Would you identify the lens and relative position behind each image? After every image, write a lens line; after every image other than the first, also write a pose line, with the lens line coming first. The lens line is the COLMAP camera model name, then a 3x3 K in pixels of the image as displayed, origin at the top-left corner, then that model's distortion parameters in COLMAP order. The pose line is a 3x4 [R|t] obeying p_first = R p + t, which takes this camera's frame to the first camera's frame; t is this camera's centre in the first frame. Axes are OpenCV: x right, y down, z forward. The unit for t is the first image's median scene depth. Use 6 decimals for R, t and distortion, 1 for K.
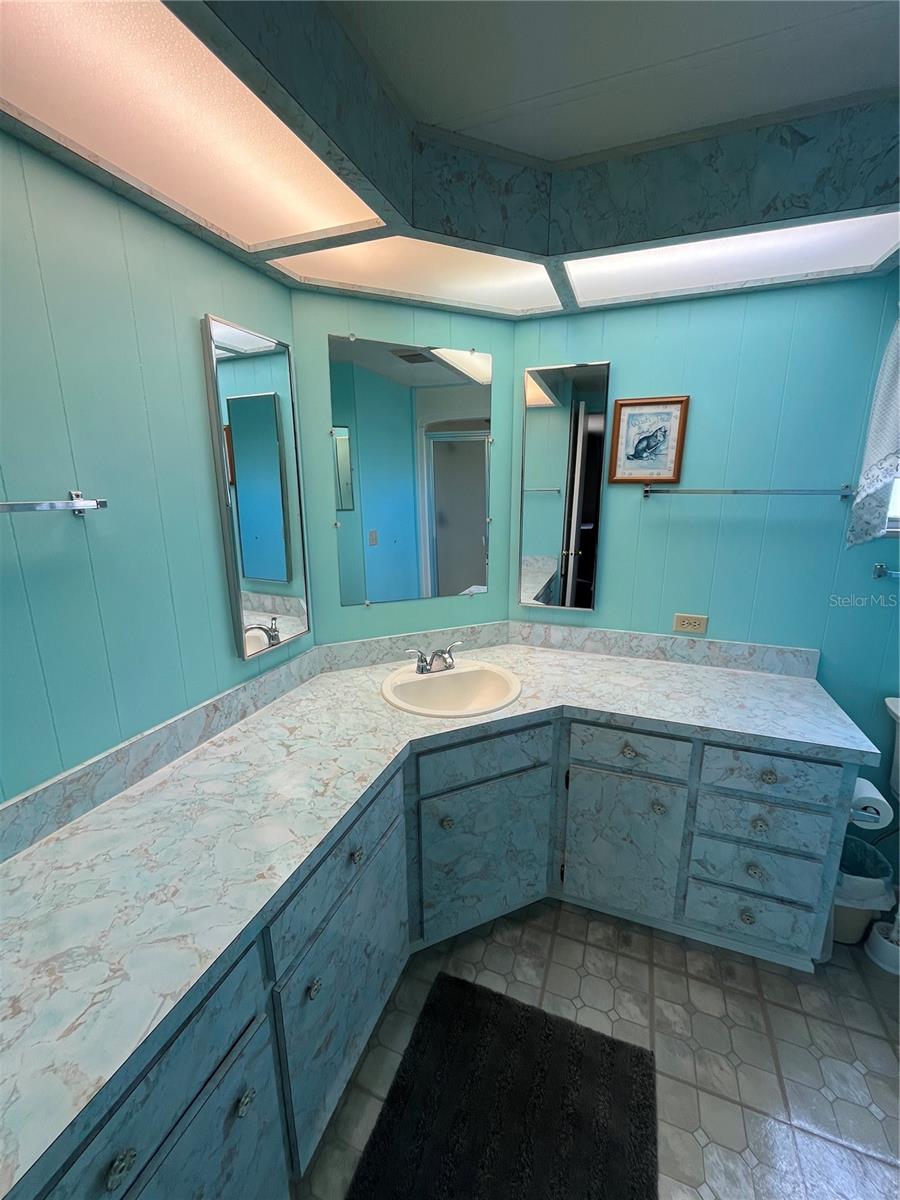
lens RADIAL K [[484.2, 0, 448.4], [0, 484.2, 597.2], [0, 0, 1]] dist [-0.002056, -0.000087]
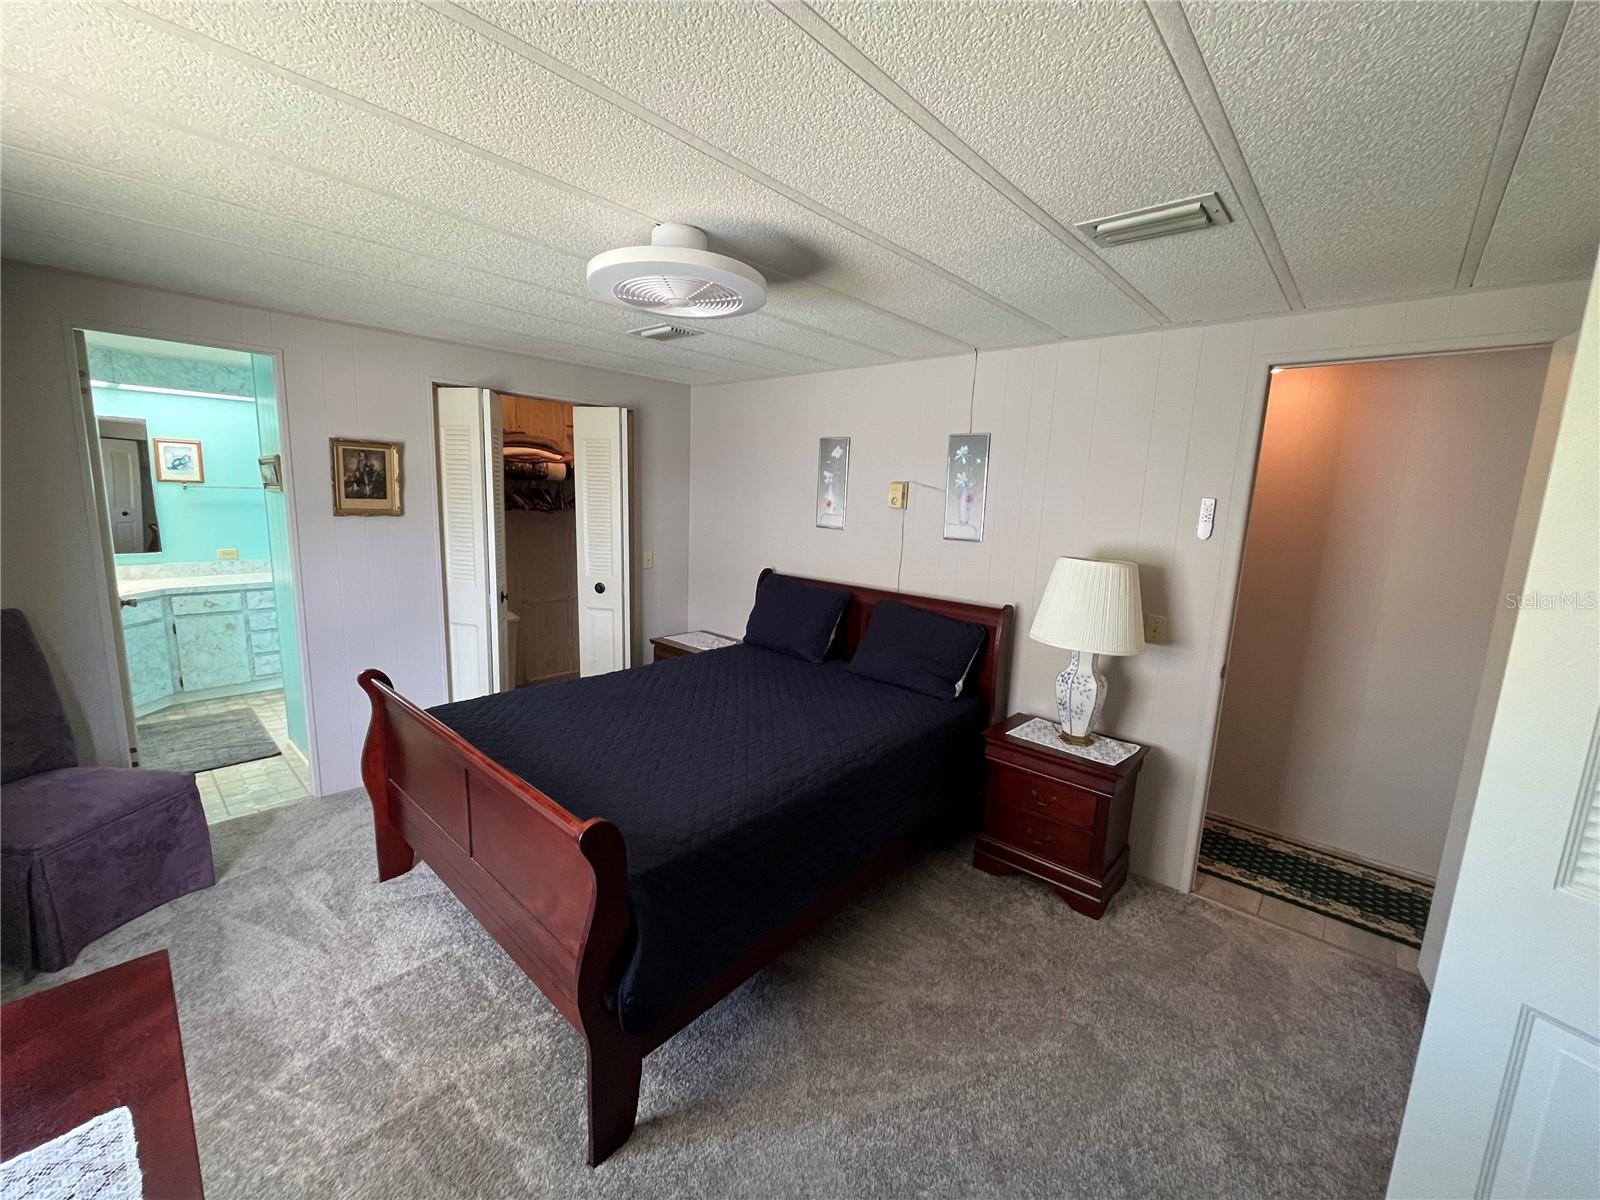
lens RADIAL K [[644.8, 0, 795.4], [0, 644.8, 599.7], [0, 0, 1]] dist [-0.000453, -0.000215]
pose [[0.363604, -0.135474, 0.921650, -1.264432], [0.176261, 0.981502, 0.074734, 0.513616], [-0.914726, 0.135277, 0.380757, -2.389468]]
